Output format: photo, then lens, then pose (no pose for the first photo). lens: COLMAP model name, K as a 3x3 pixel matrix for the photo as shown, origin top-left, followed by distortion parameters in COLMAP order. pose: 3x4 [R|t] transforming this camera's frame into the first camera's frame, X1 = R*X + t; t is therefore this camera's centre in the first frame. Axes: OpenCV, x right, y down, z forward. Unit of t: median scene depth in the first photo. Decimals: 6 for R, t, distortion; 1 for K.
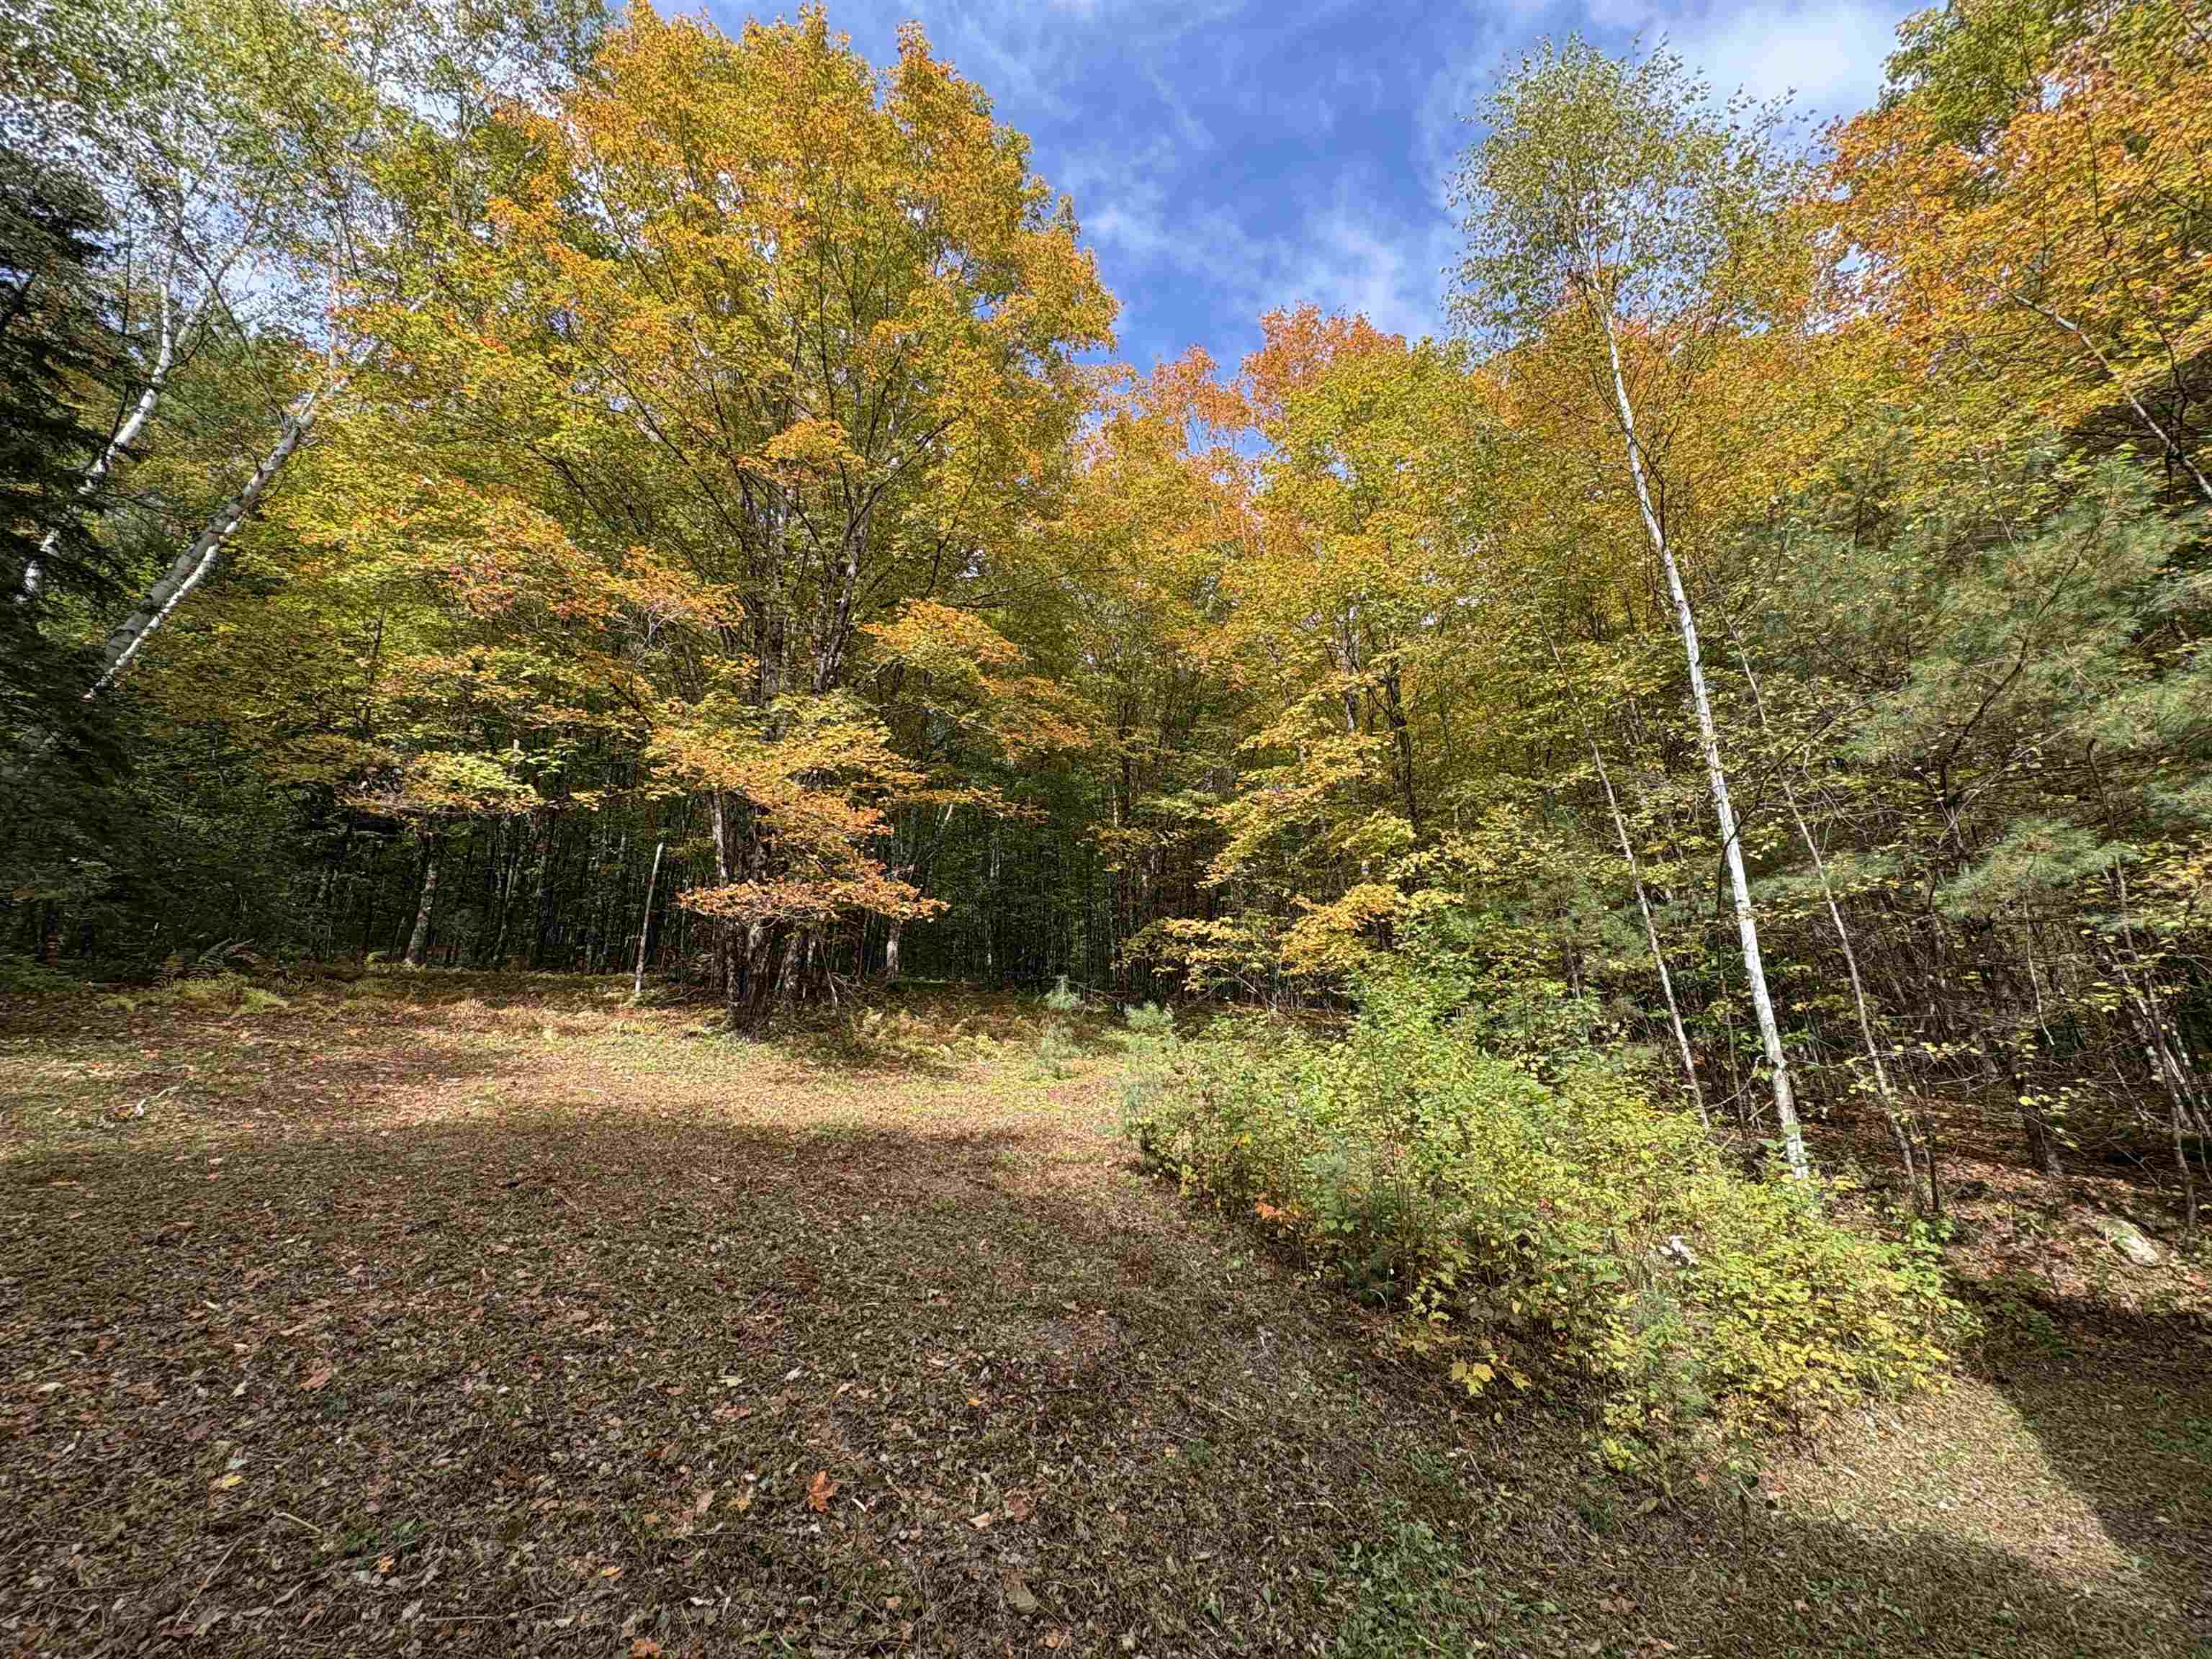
lens RADIAL K [[883.7, 0, 1111.3], [0, 883.7, 820.0], [0, 0, 1]] dist [-0.002461, 0.001117]
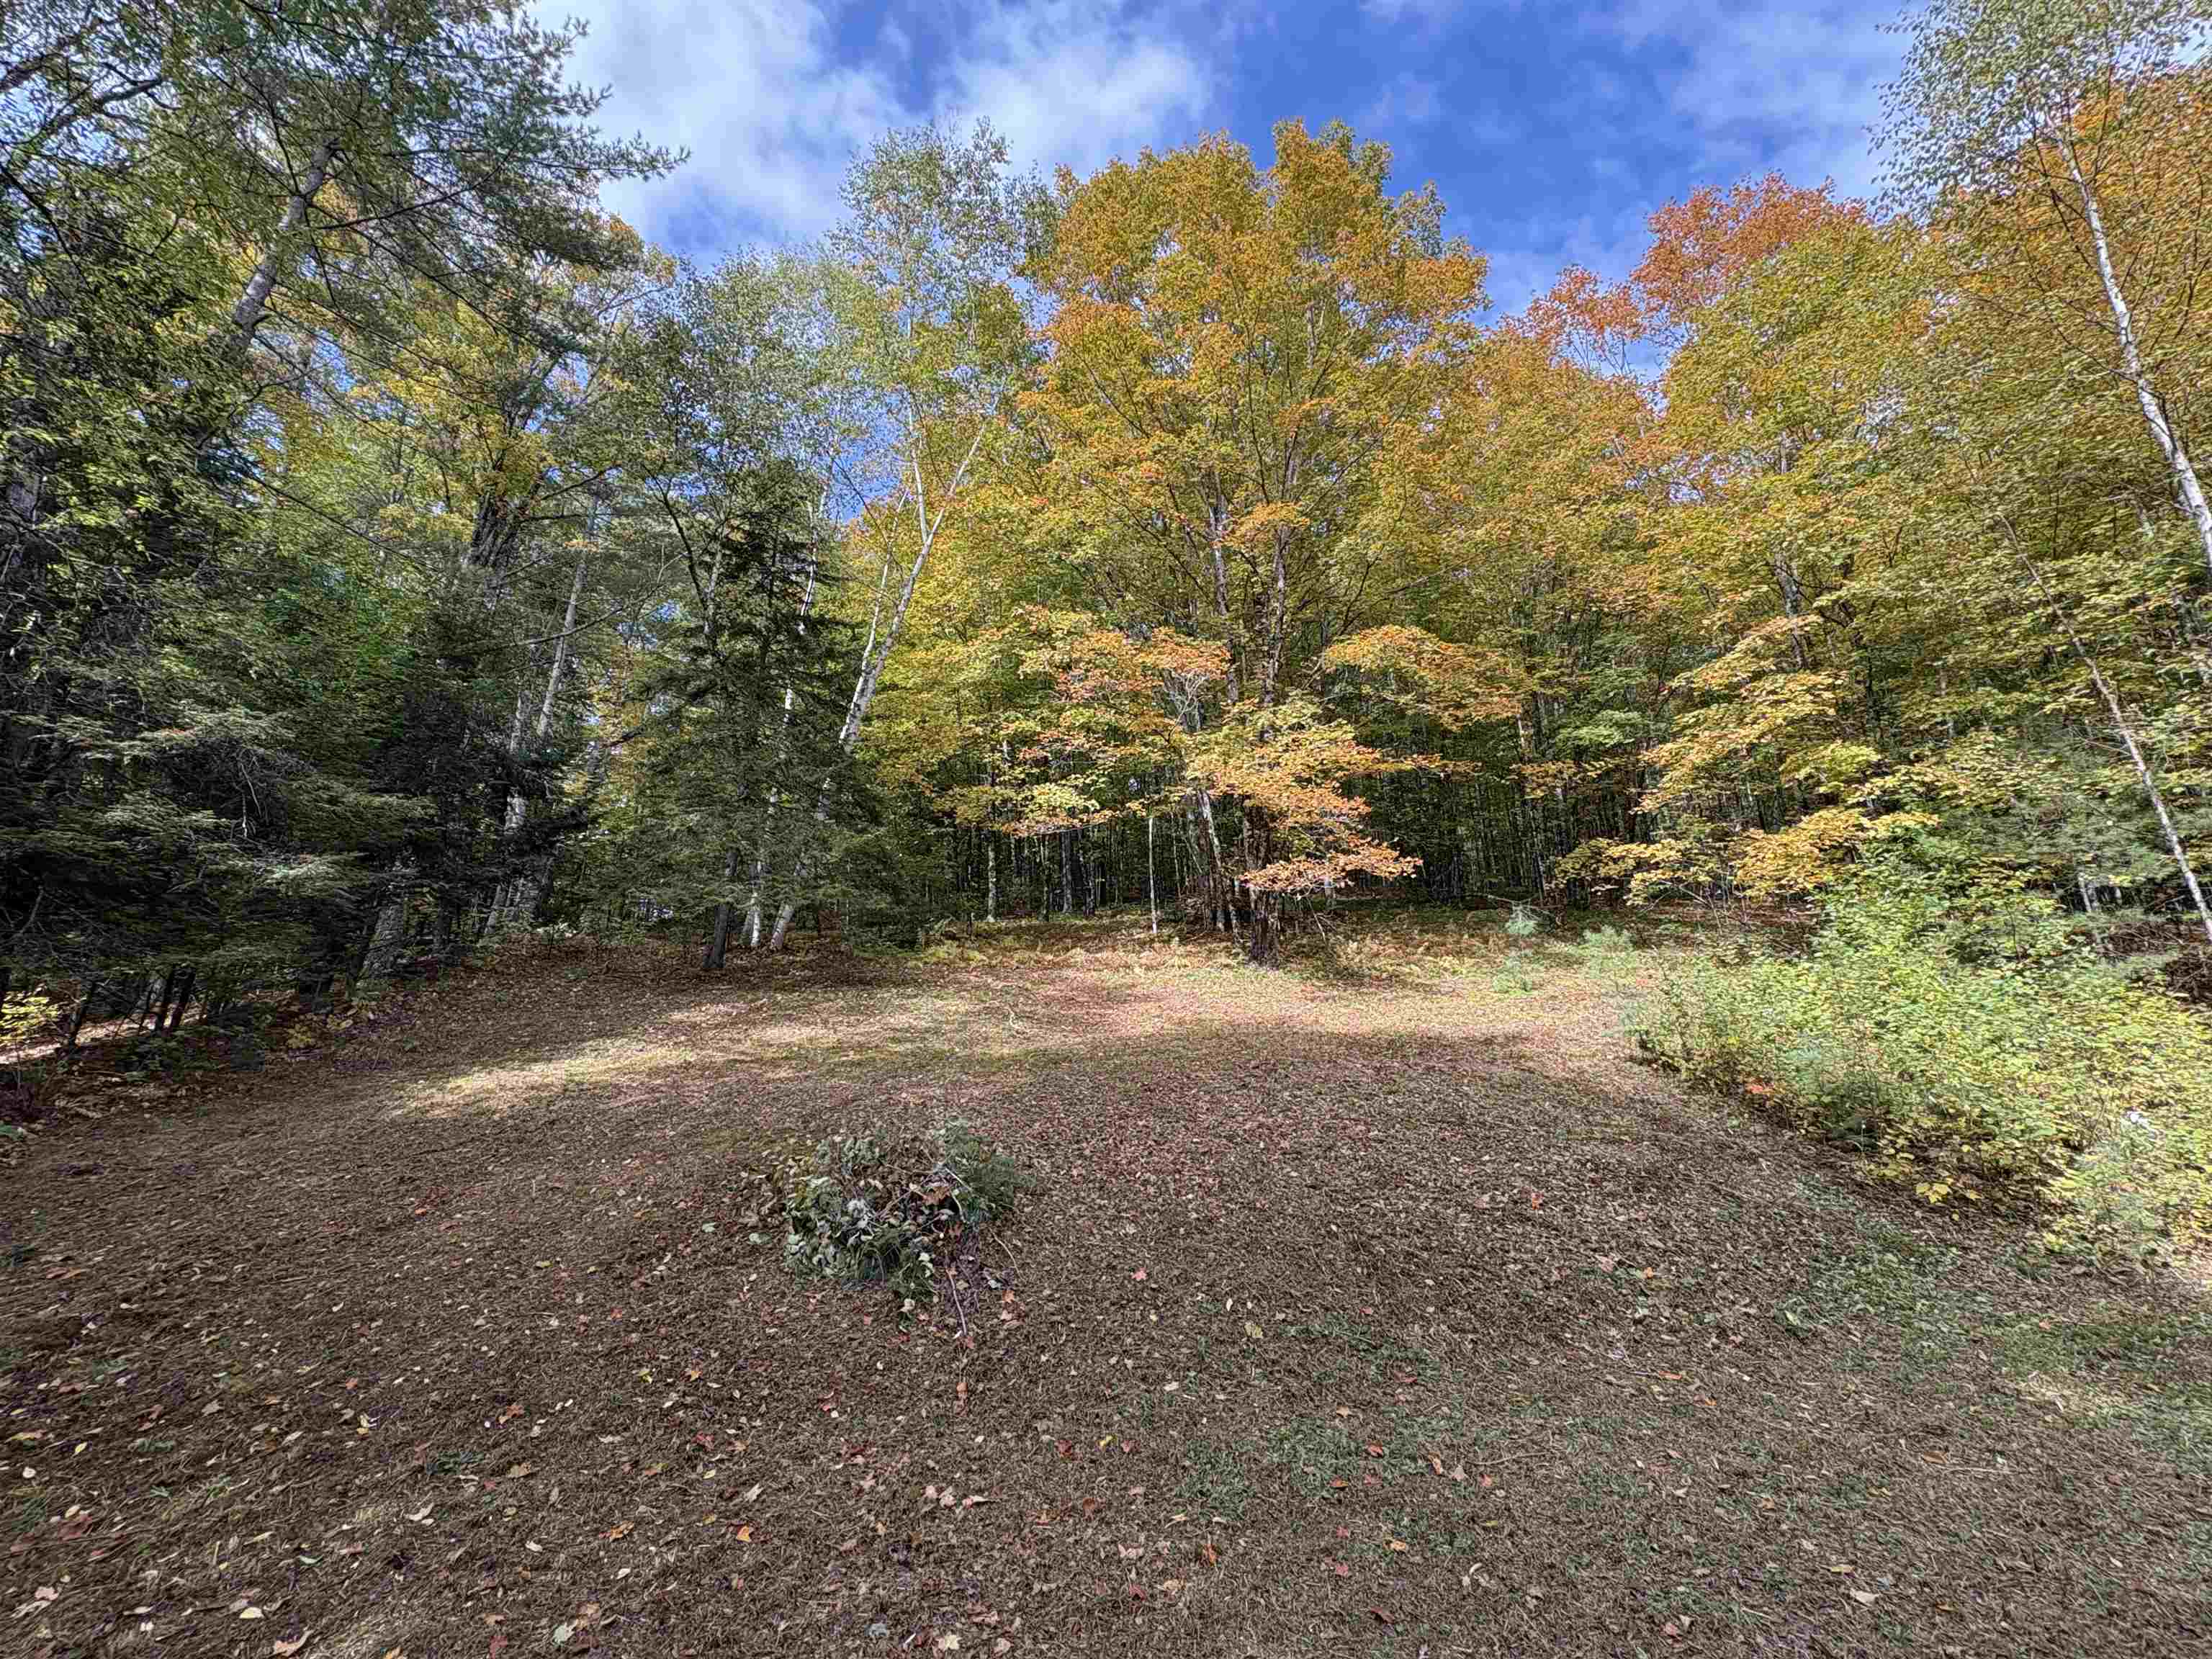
lens RADIAL K [[883.7, 0, 1110.7], [0, 883.7, 828.7], [0, 0, 1]] dist [-0.002461, 0.001117]
pose [[0.913767, -0.098390, -0.394144, -0.090518], [0.143642, 0.985805, 0.086926, -0.129462], [0.379996, -0.136045, 0.914929, -0.338269]]
